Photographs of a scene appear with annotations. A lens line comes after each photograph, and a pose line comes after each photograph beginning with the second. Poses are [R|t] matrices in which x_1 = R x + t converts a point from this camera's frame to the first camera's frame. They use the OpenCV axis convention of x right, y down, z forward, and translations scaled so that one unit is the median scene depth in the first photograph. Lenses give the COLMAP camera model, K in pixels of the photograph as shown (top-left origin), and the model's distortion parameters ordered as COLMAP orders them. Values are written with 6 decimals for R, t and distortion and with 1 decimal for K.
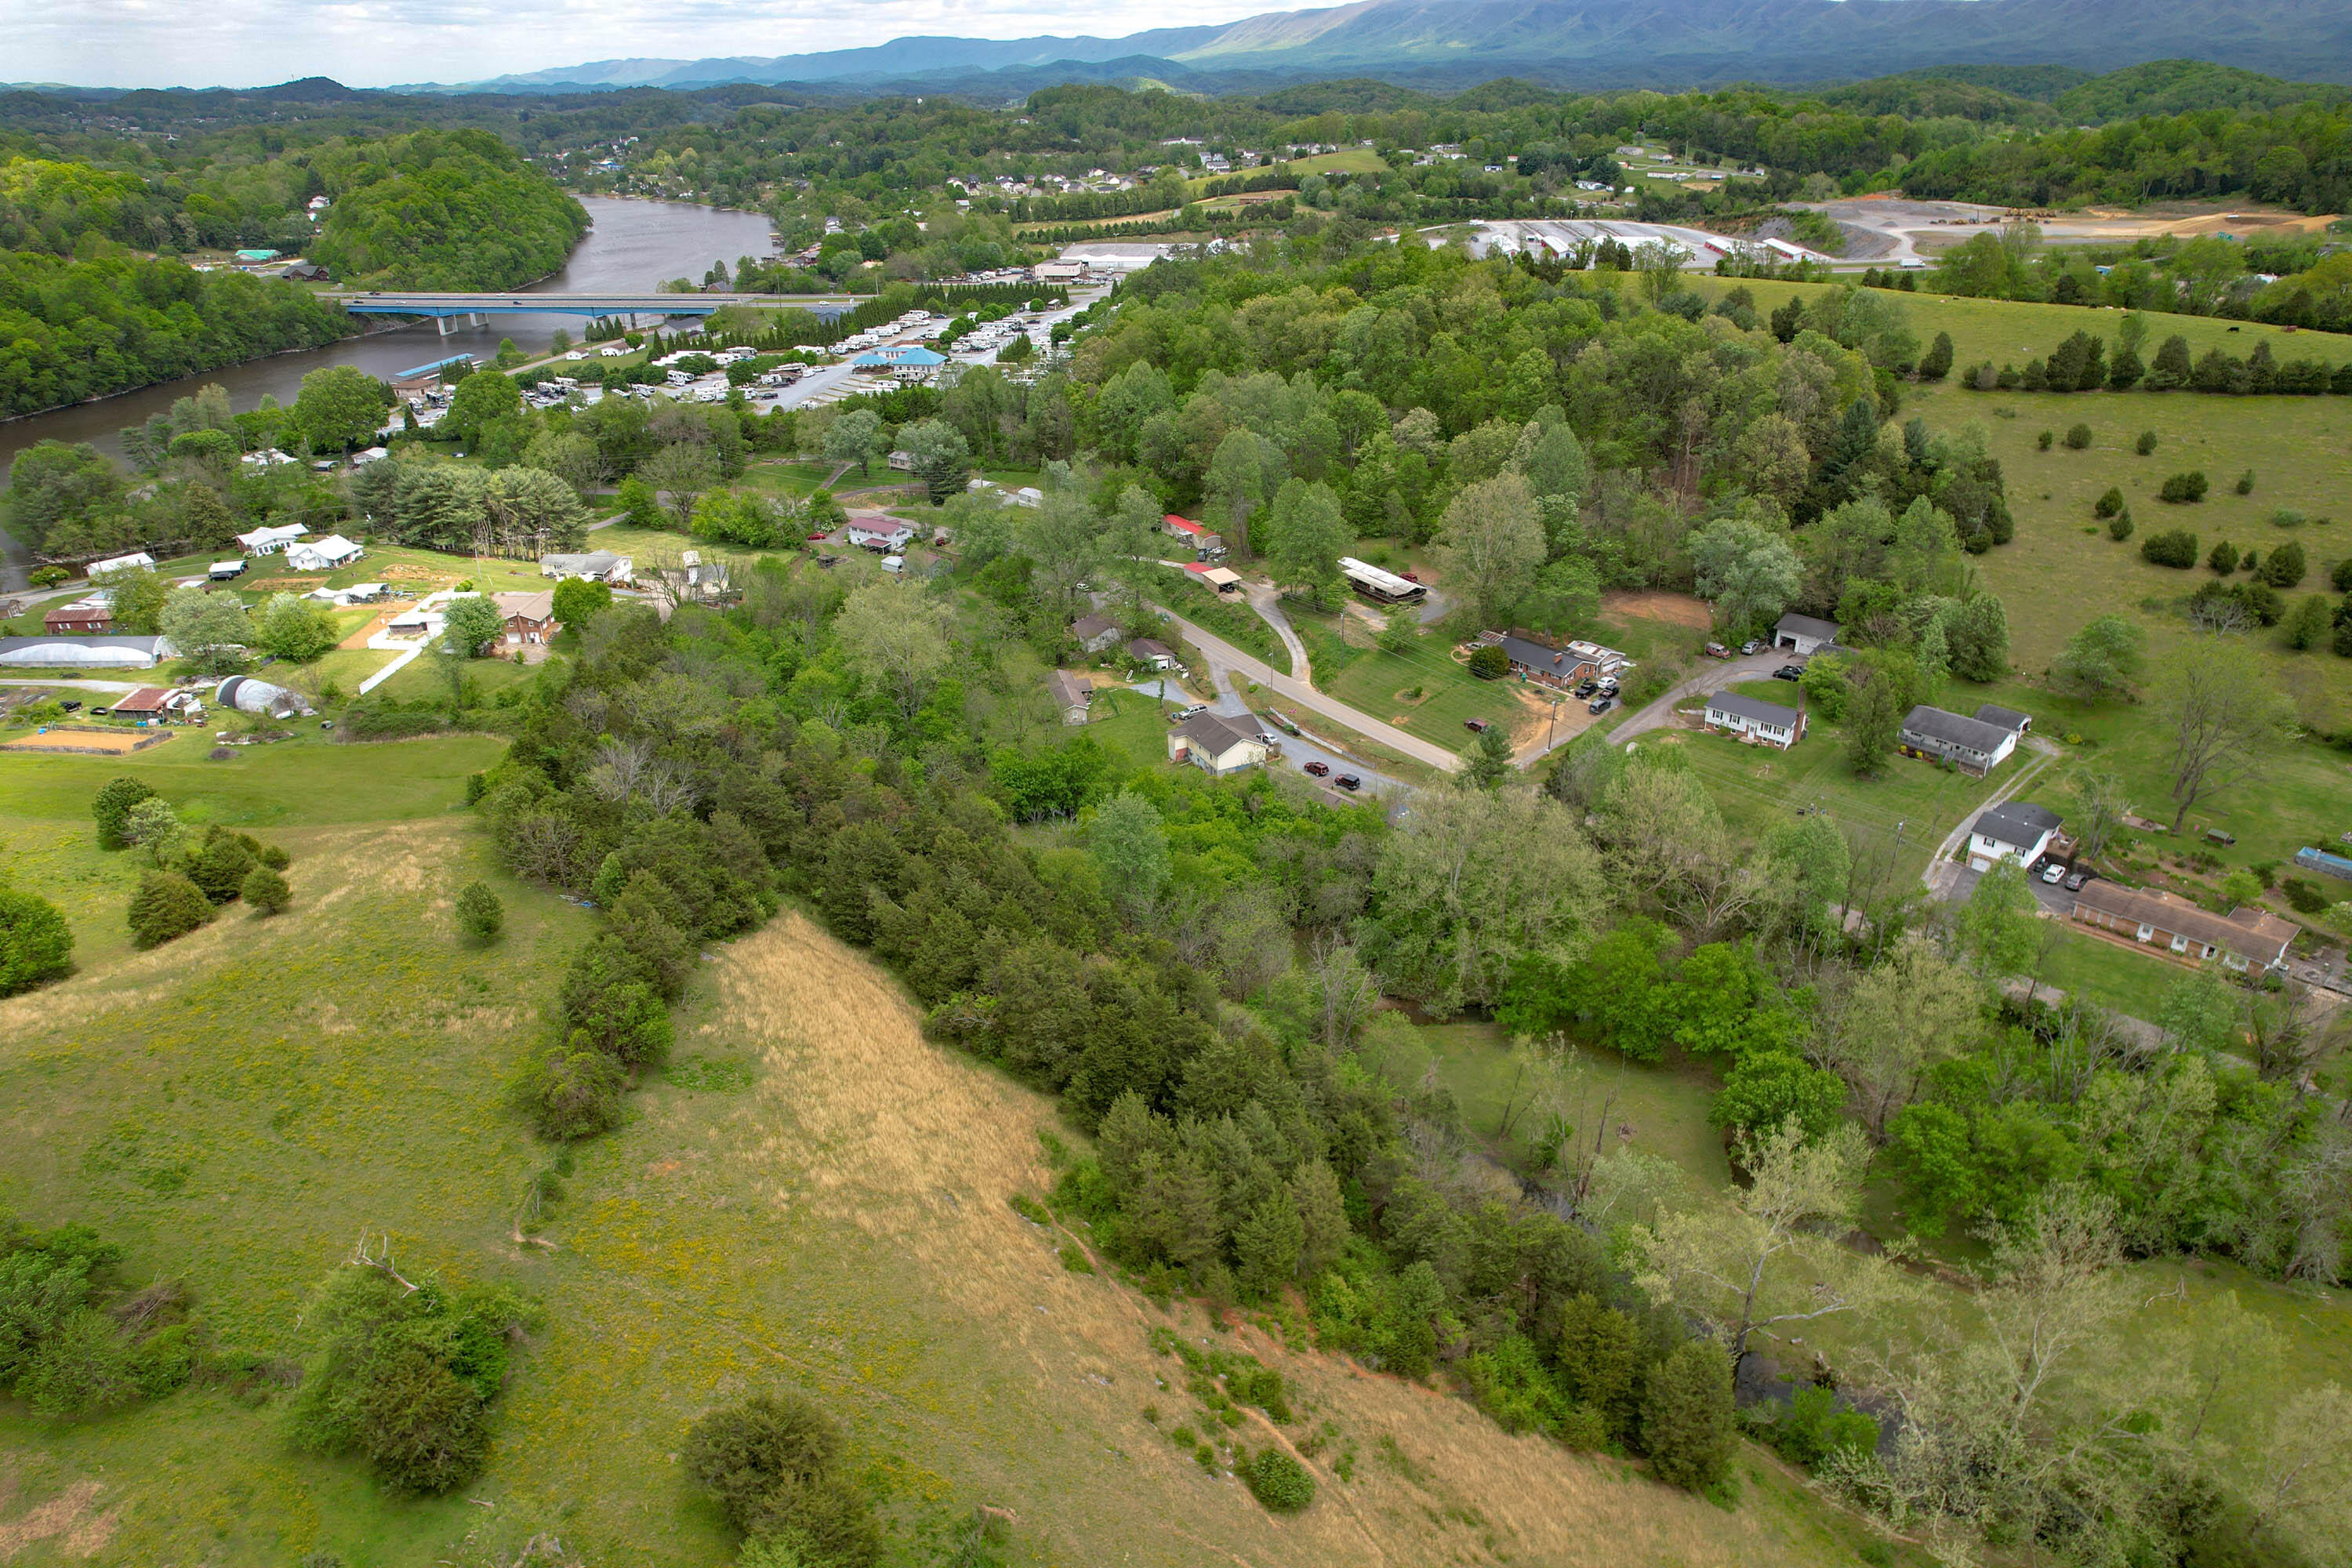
lens RADIAL K [[1502.0, 0, 1178.8], [0, 1502.0, 777.8], [0, 0, 1]] dist [-0.084093, 0.073969]
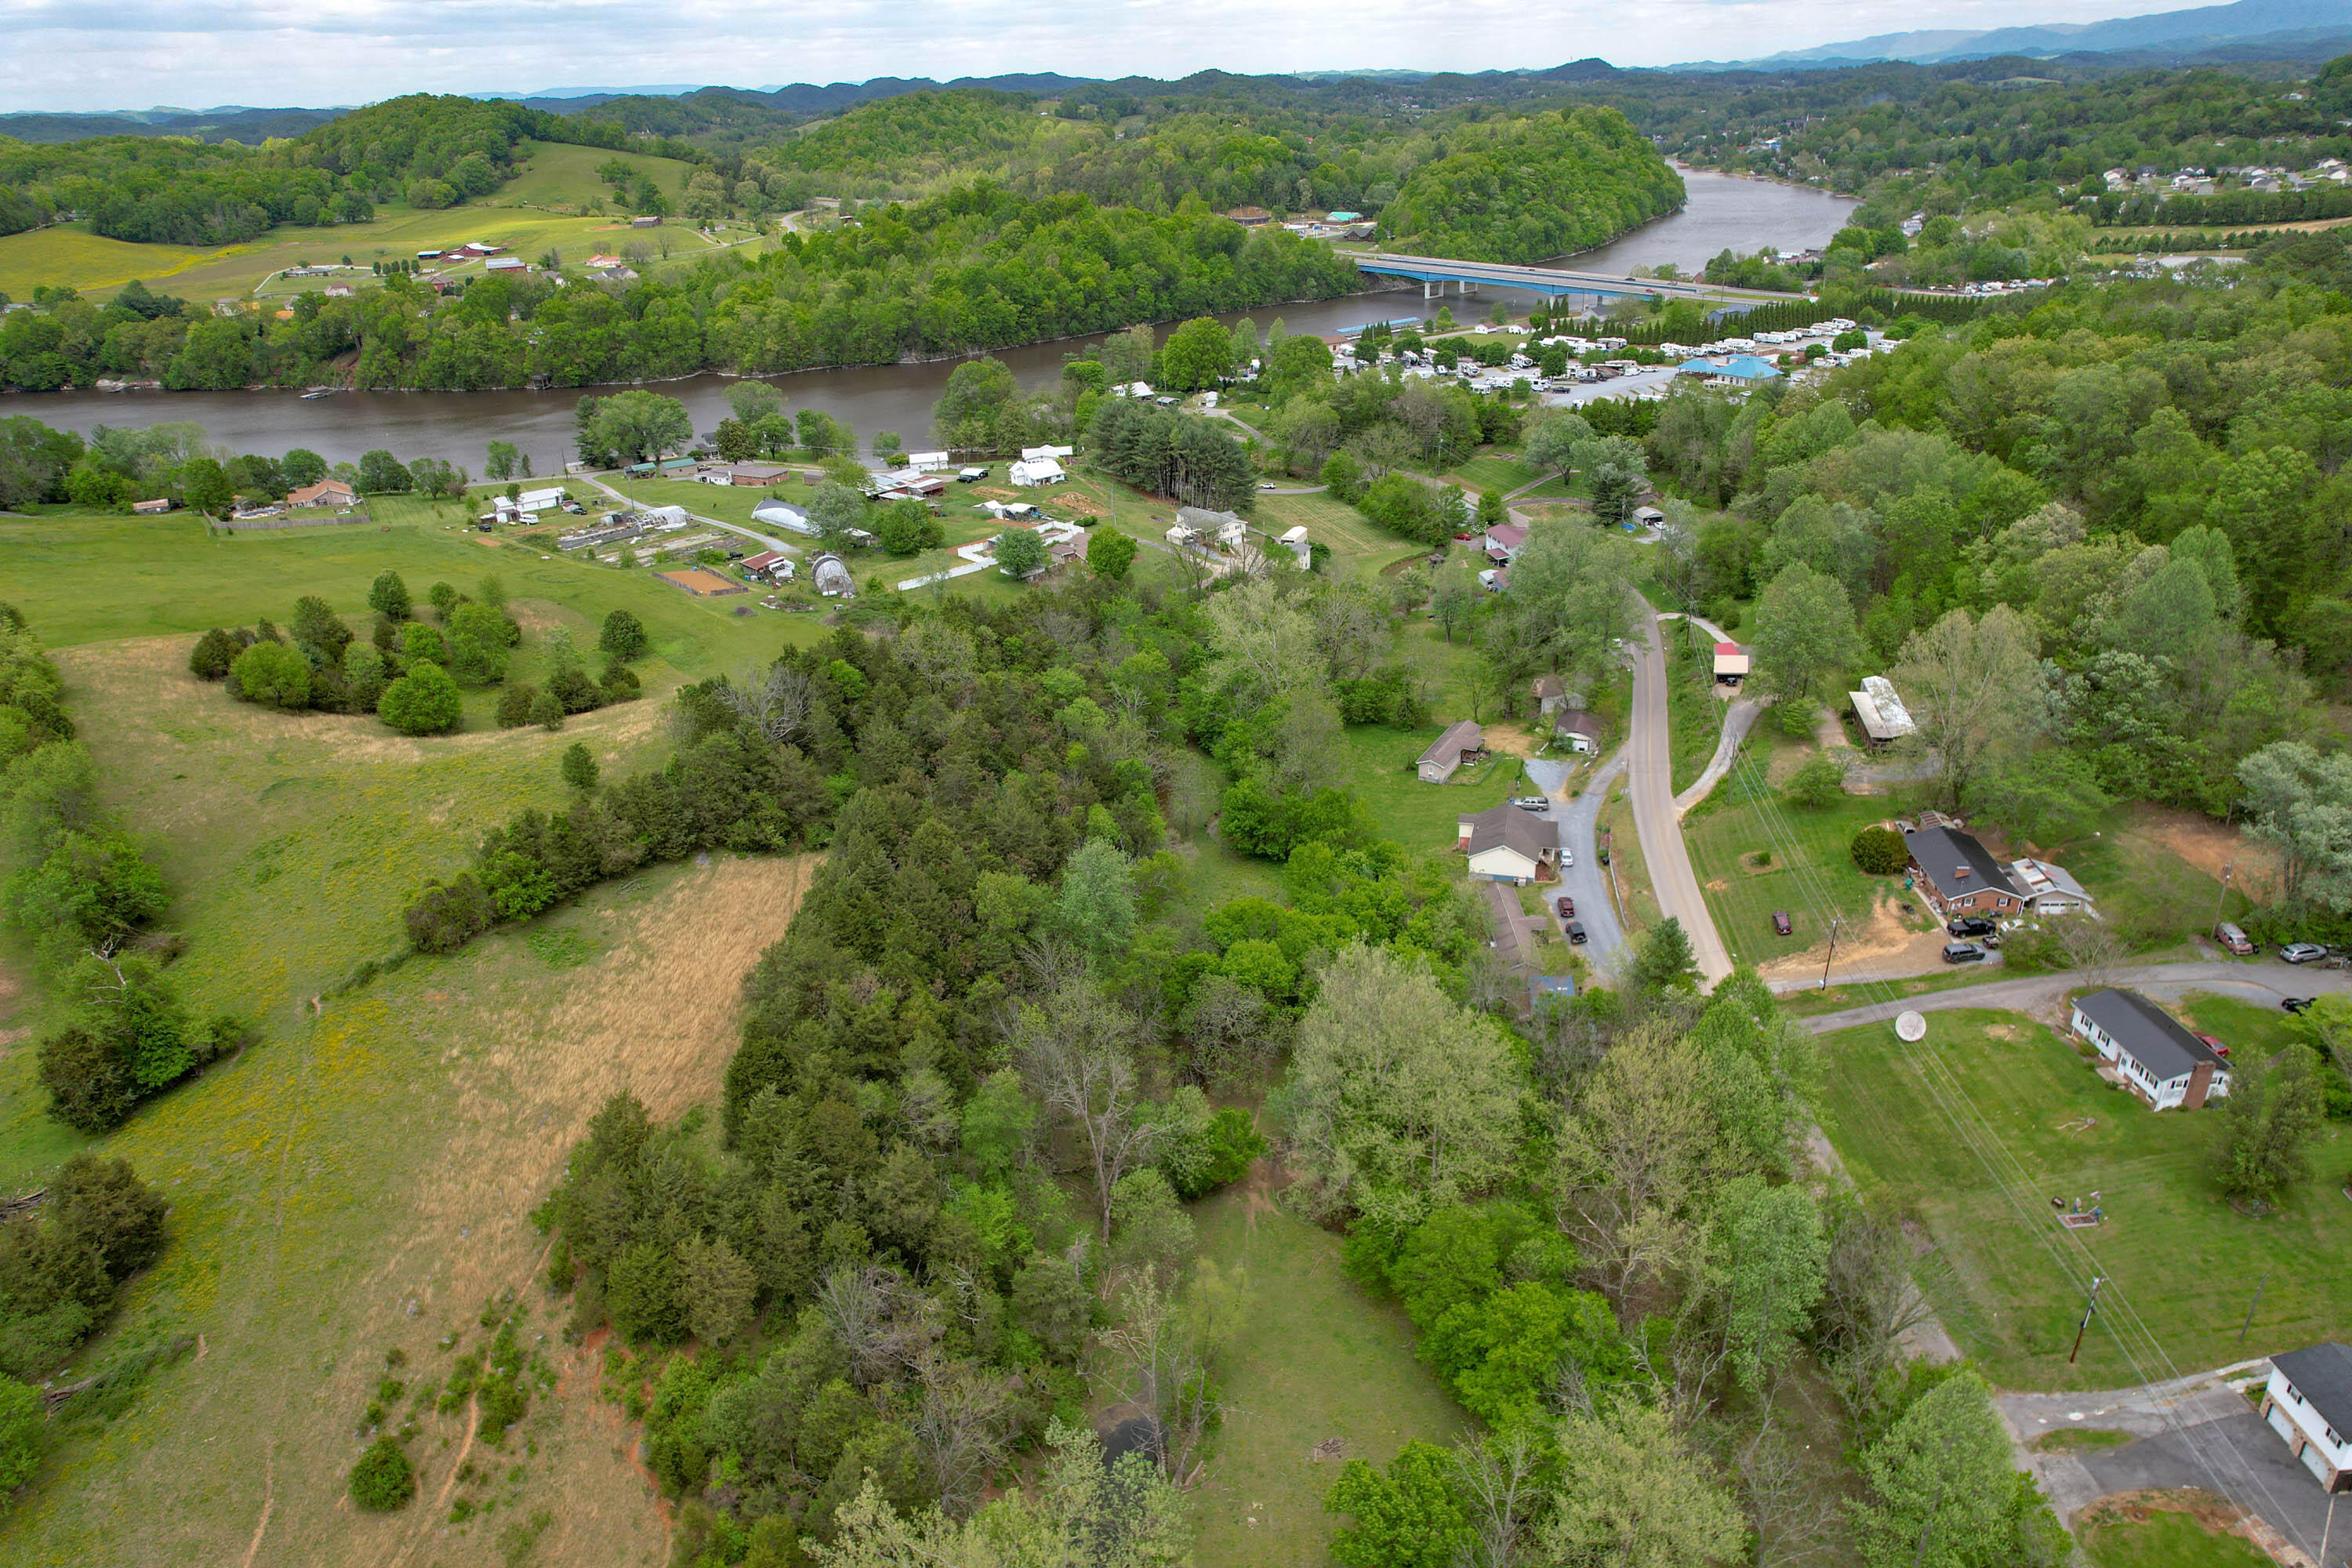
lens RADIAL K [[1502.0, 0, 1178.8], [0, 1502.0, 777.8], [0, 0, 1]] dist [-0.084093, 0.073969]
pose [[0.732987, 0.271720, -0.623617, 0.335382], [-0.263267, 0.958630, 0.108253, -0.083676], [0.627233, 0.084830, 0.774198, 0.177073]]
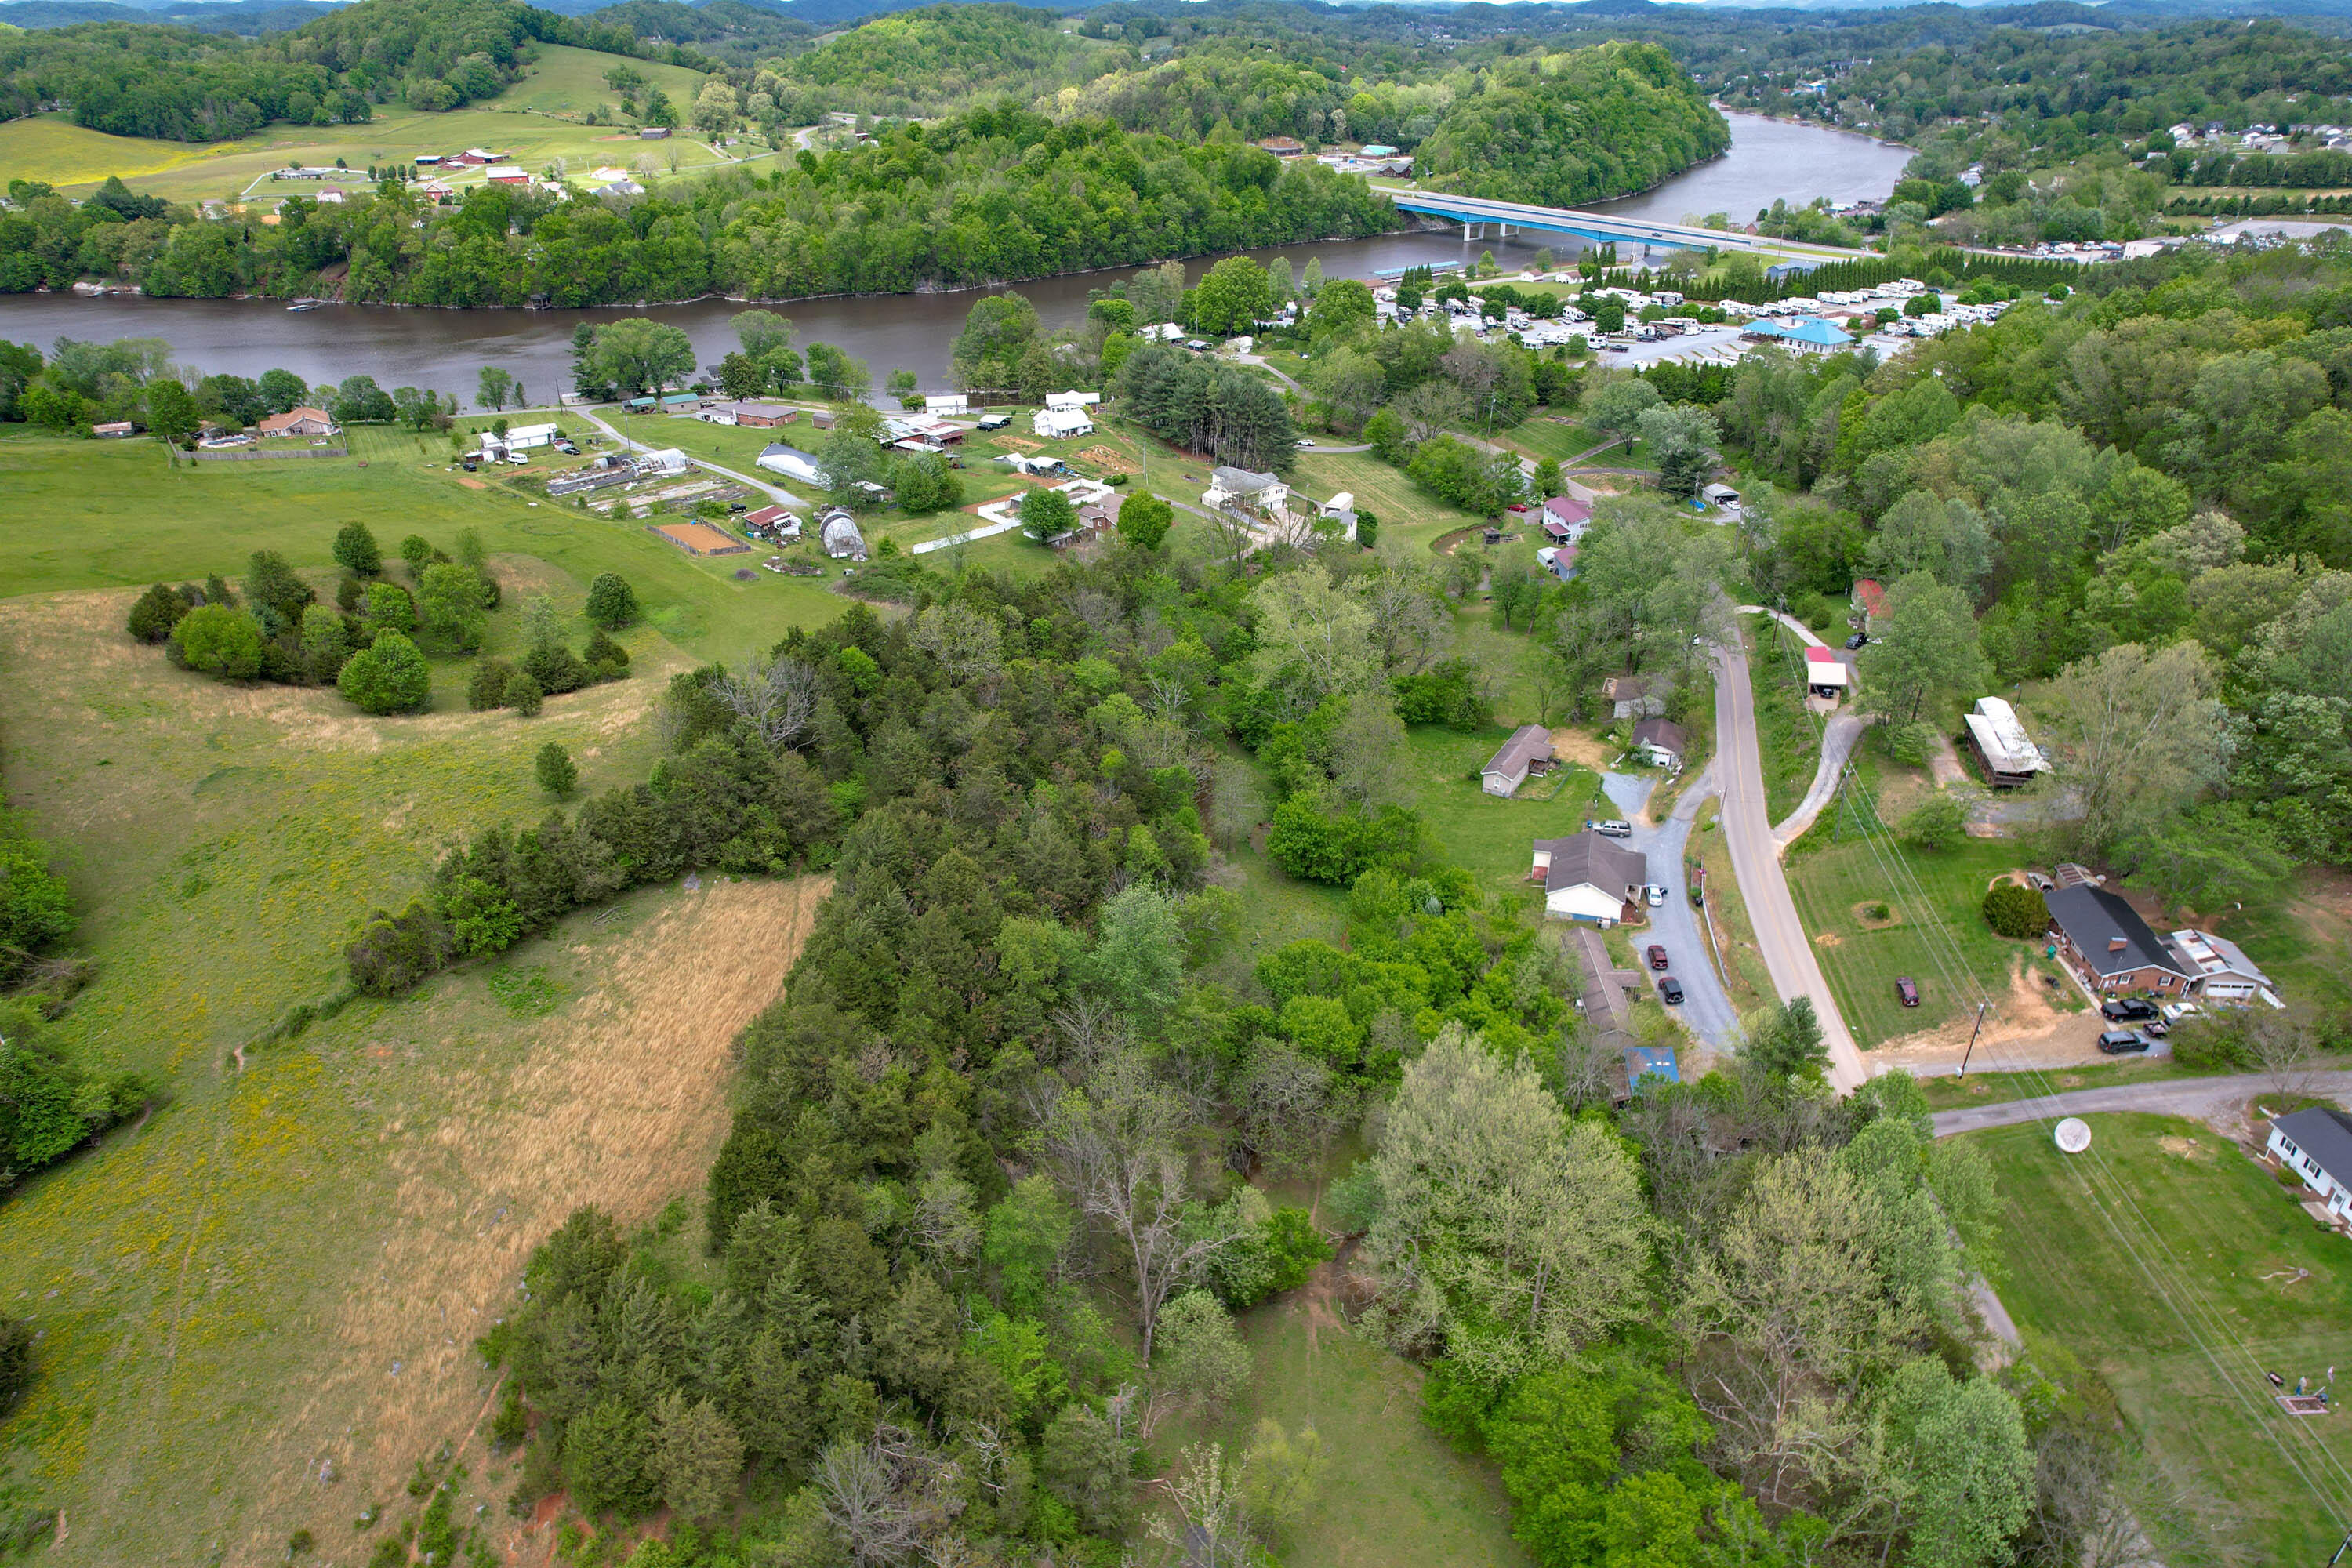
lens RADIAL K [[1502.0, 0, 1178.8], [0, 1502.0, 777.8], [0, 0, 1]] dist [-0.084093, 0.073969]
pose [[0.723250, 0.322154, -0.610840, 0.266509], [-0.293484, 0.944059, 0.150400, -0.101991], [0.625121, 0.070495, 0.777338, 0.218109]]
